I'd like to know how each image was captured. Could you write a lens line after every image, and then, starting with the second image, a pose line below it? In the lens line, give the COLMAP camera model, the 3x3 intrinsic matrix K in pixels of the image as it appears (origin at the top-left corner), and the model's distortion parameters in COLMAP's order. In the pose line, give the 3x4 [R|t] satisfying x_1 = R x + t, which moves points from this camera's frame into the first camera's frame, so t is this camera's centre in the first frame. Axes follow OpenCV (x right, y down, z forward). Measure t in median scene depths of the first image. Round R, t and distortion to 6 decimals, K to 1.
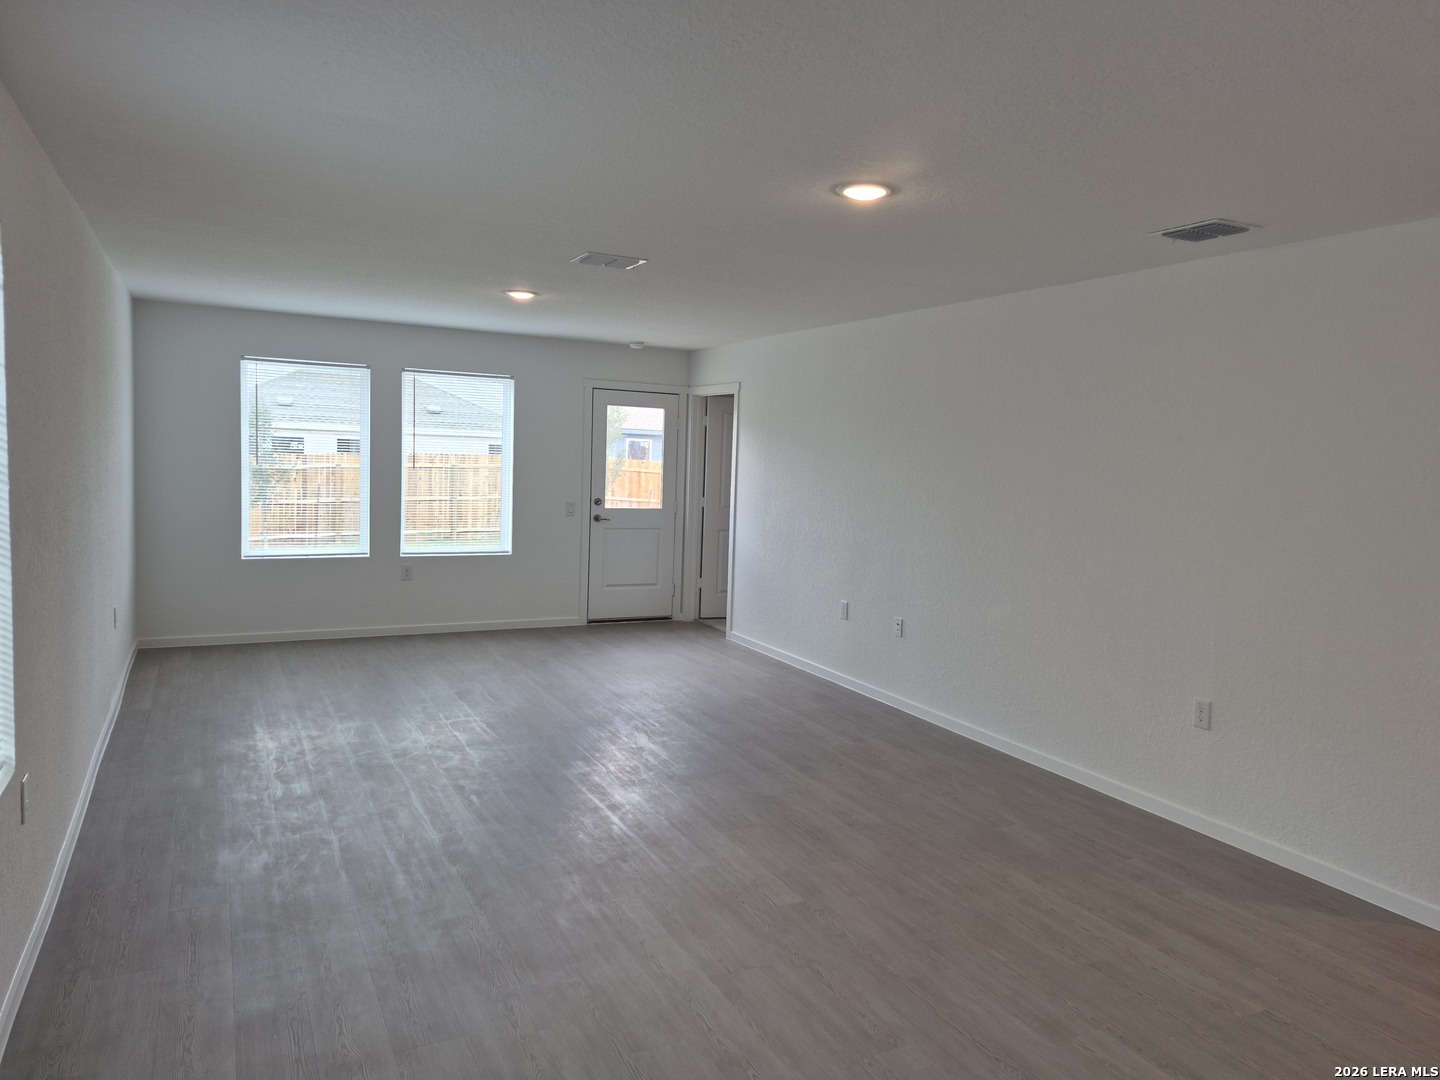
lens RADIAL K [[970.9, 0, 726.3], [0, 970.9, 537.8], [0, 0, 1]] dist [0.083446, -0.011912]
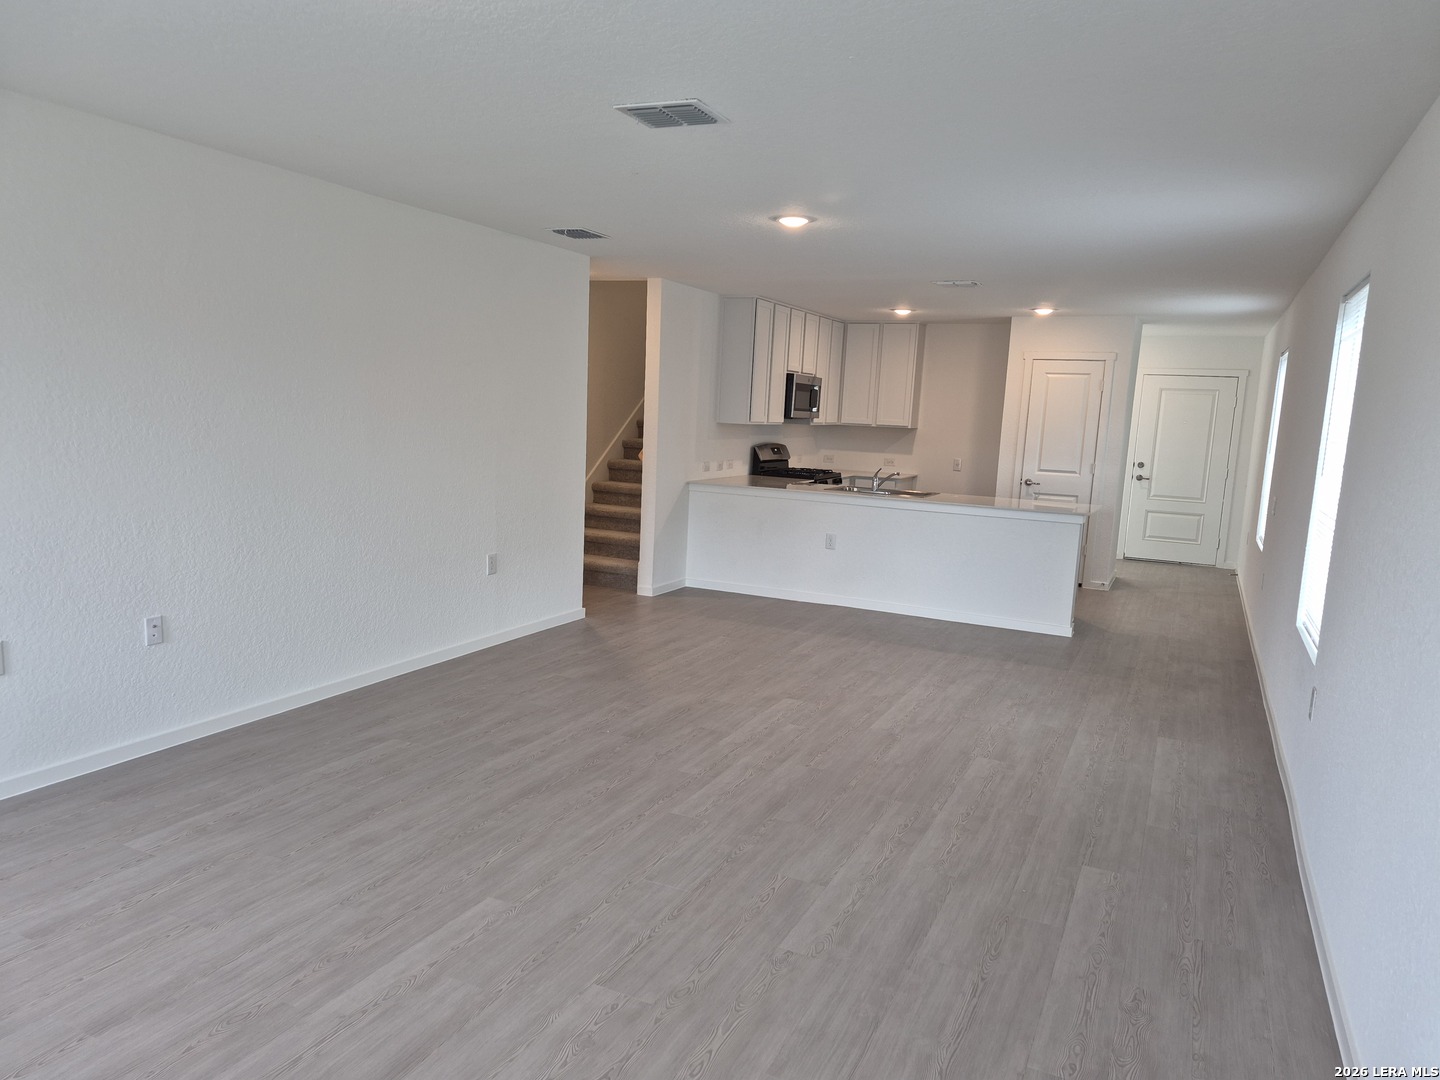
lens RADIAL K [[997.2, 0, 716.4], [0, 997.2, 544.9], [0, 0, 1]] dist [0.058272, -0.042554]
pose [[-0.600225, -0.168116, 0.781963, -0.455298], [0.008951, 0.976188, 0.216743, -0.085823], [-0.799781, 0.137094, -0.584428, 0.876633]]
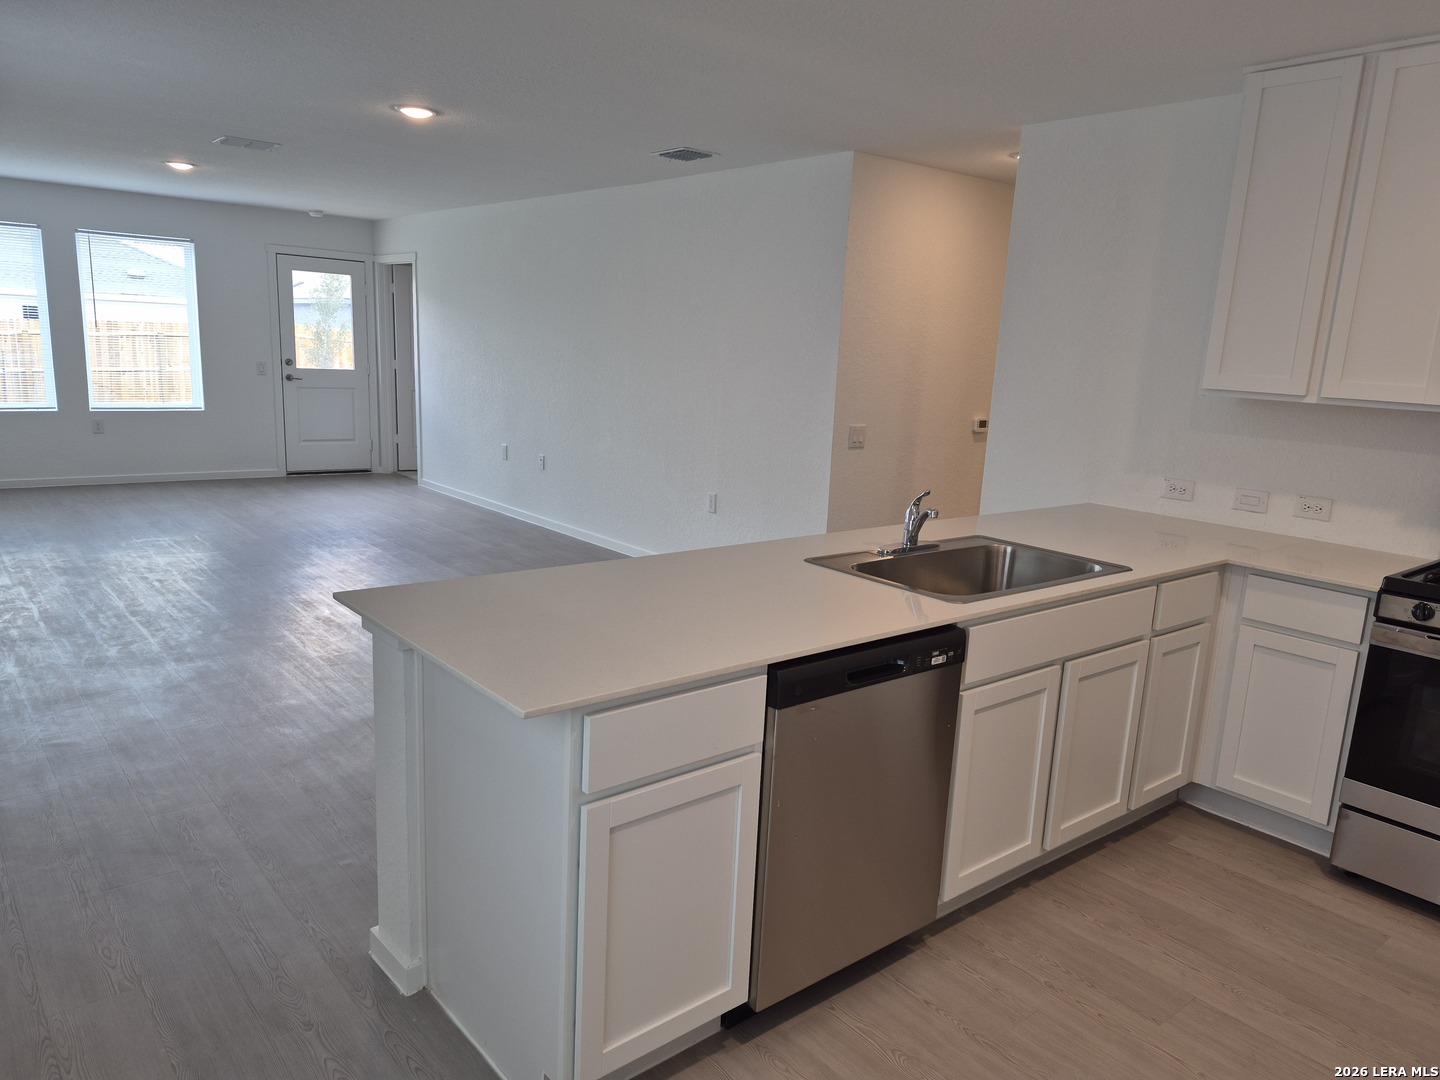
lens RADIAL K [[997.2, 0, 717.3], [0, 997.2, 552.6], [0, 0, 1]] dist [0.058272, -0.042554]
pose [[0.978254, -0.033483, 0.204688, 0.105986], [0.007112, 0.991718, 0.128235, 0.035780], [-0.207287, -0.123991, 0.970391, -0.235068]]
